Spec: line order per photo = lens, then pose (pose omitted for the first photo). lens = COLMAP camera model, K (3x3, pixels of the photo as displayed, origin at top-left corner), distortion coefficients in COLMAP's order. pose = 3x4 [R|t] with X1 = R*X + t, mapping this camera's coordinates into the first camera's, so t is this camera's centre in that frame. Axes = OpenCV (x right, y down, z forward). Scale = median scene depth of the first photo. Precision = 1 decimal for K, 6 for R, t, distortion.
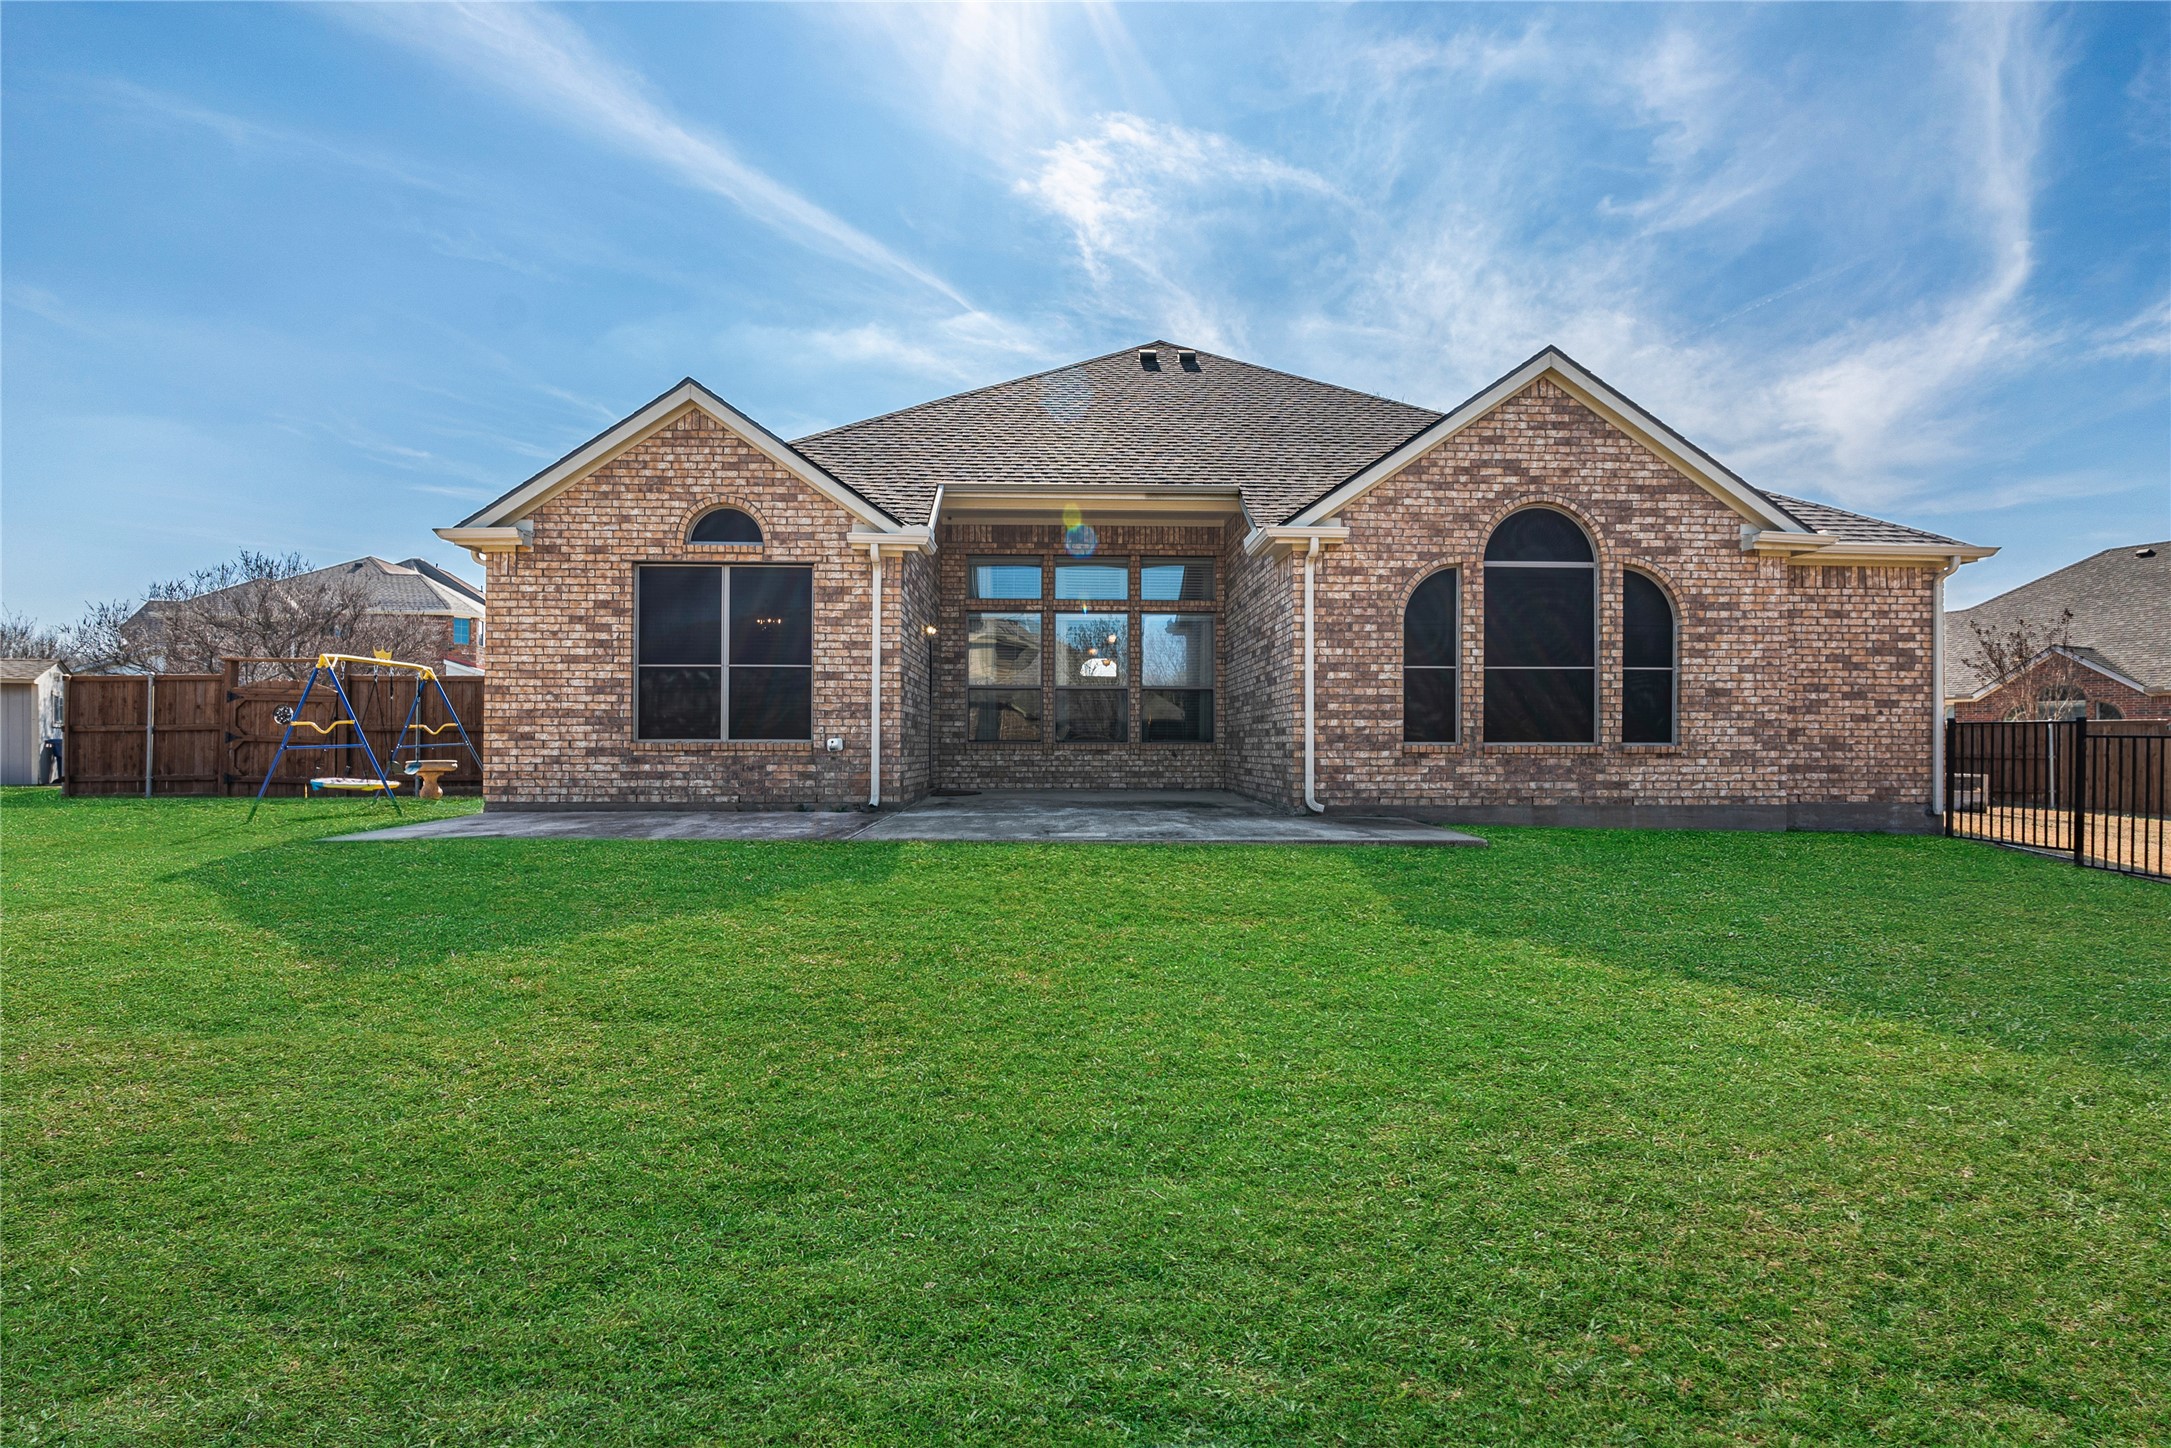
lens RADIAL K [[1061.4, 0, 1085.5], [0, 1061.4, 724.0], [0, 0, 1]] dist [-0.007285, 0.000330]
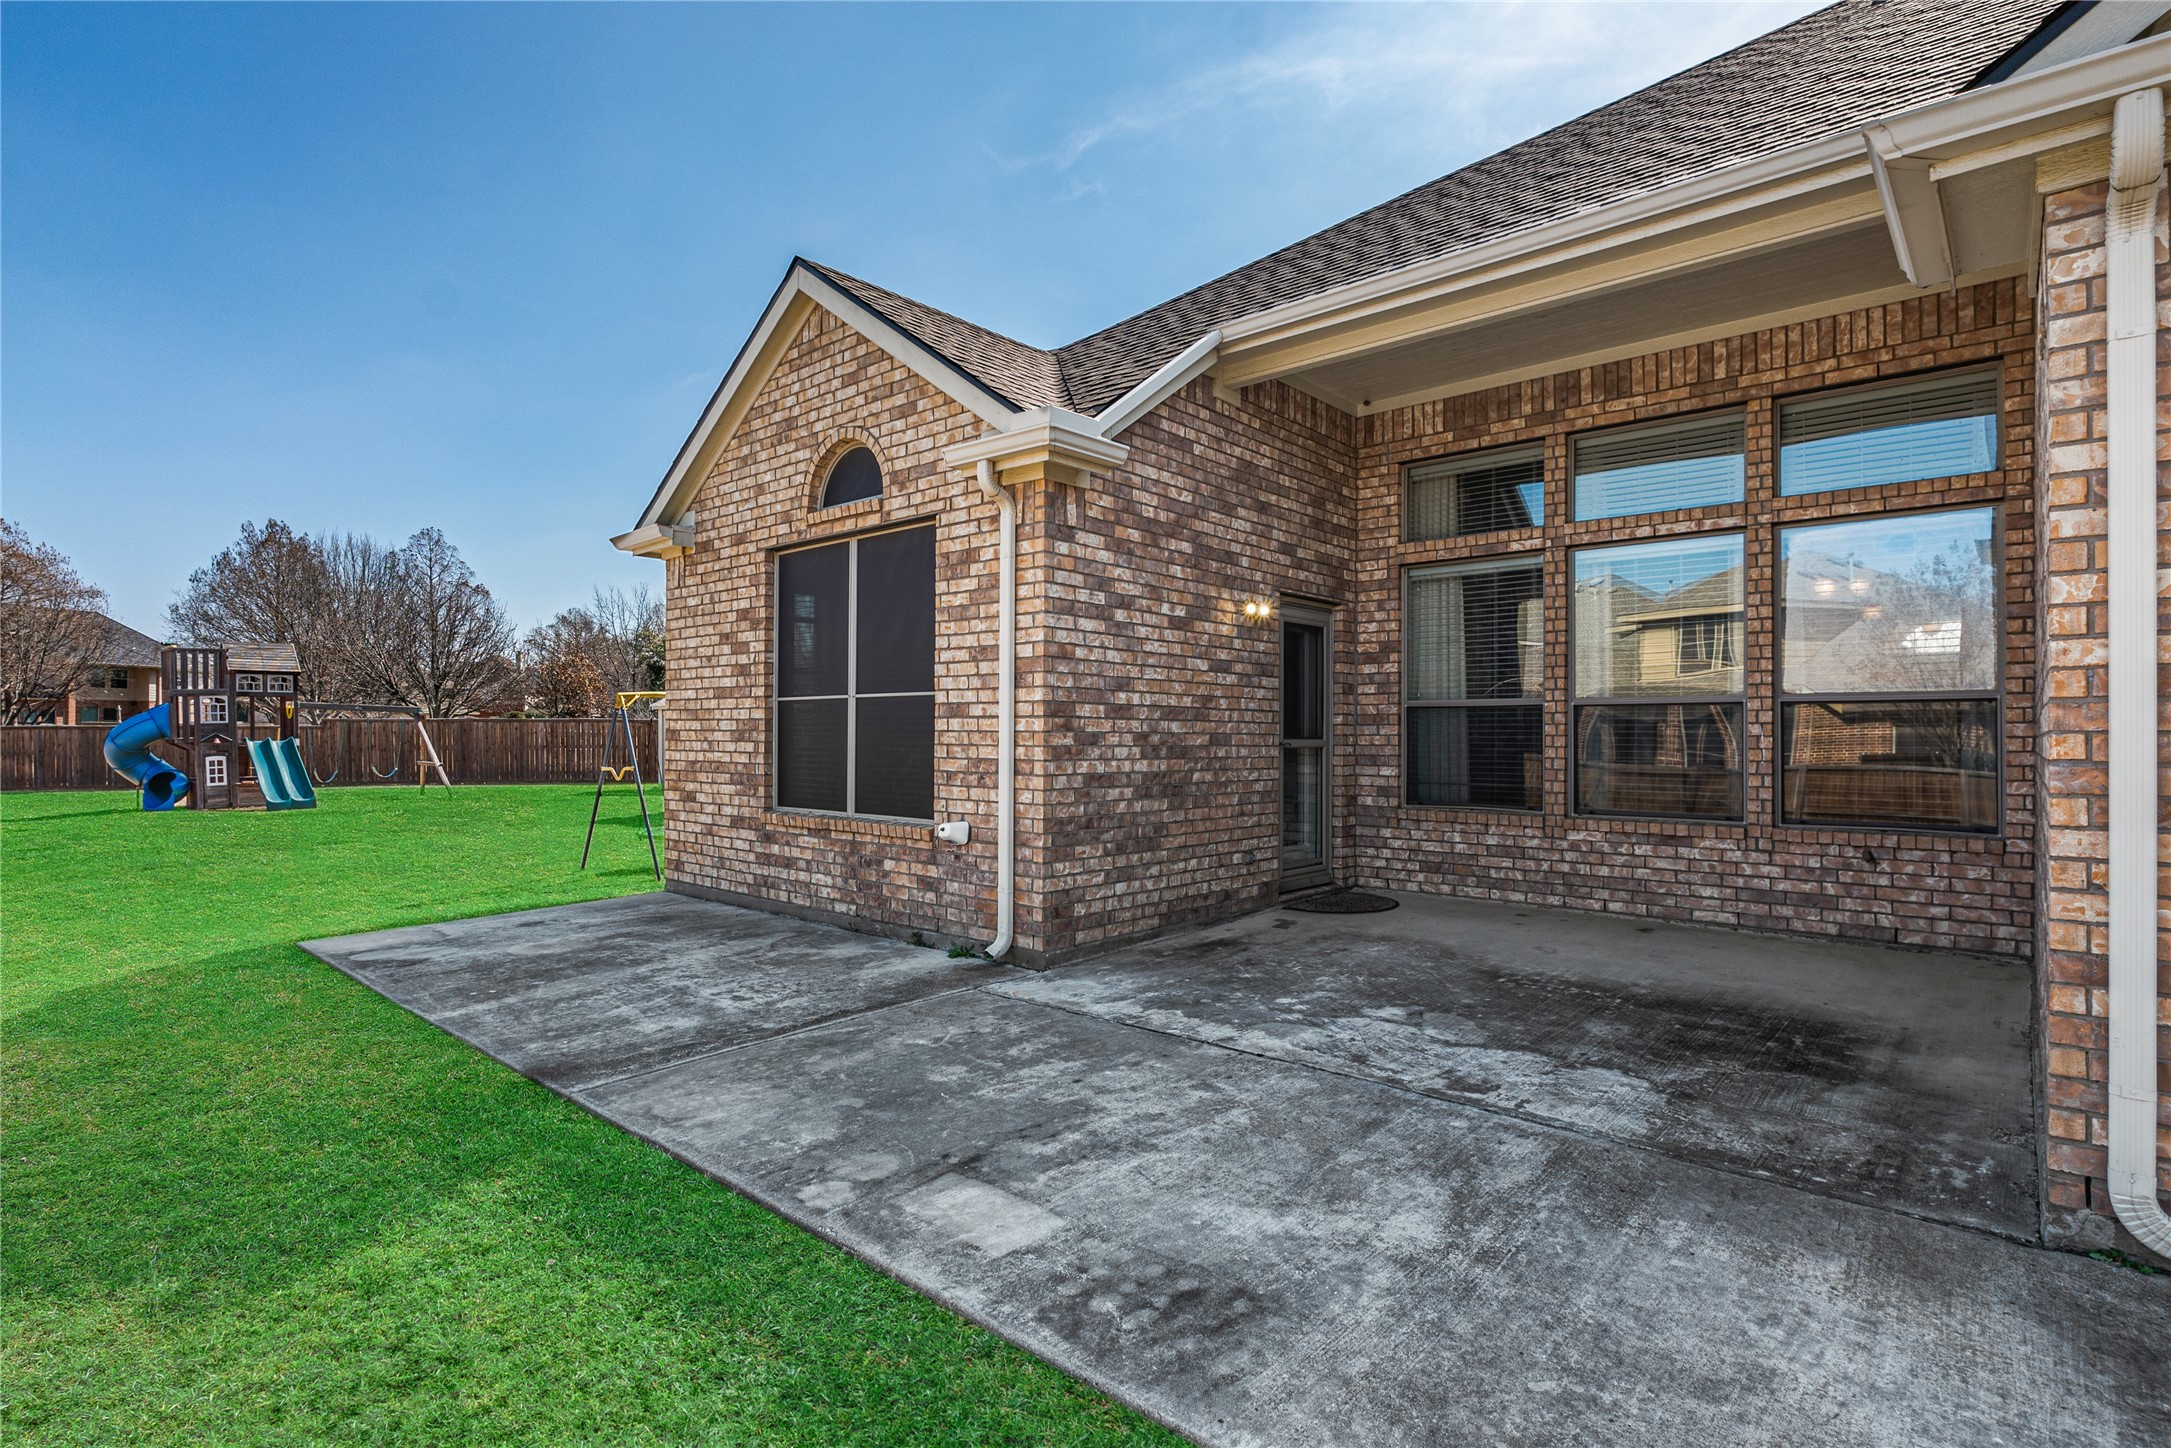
lens RADIAL K [[1061.4, 0, 1085.5], [0, 1061.4, 724.0], [0, 0, 1]] dist [-0.007285, 0.000330]
pose [[0.711281, -0.005145, -0.702889, 0.206446], [0.014953, 0.999858, 0.007813, -0.041476], [0.702749, -0.016067, 0.711257, 0.649176]]
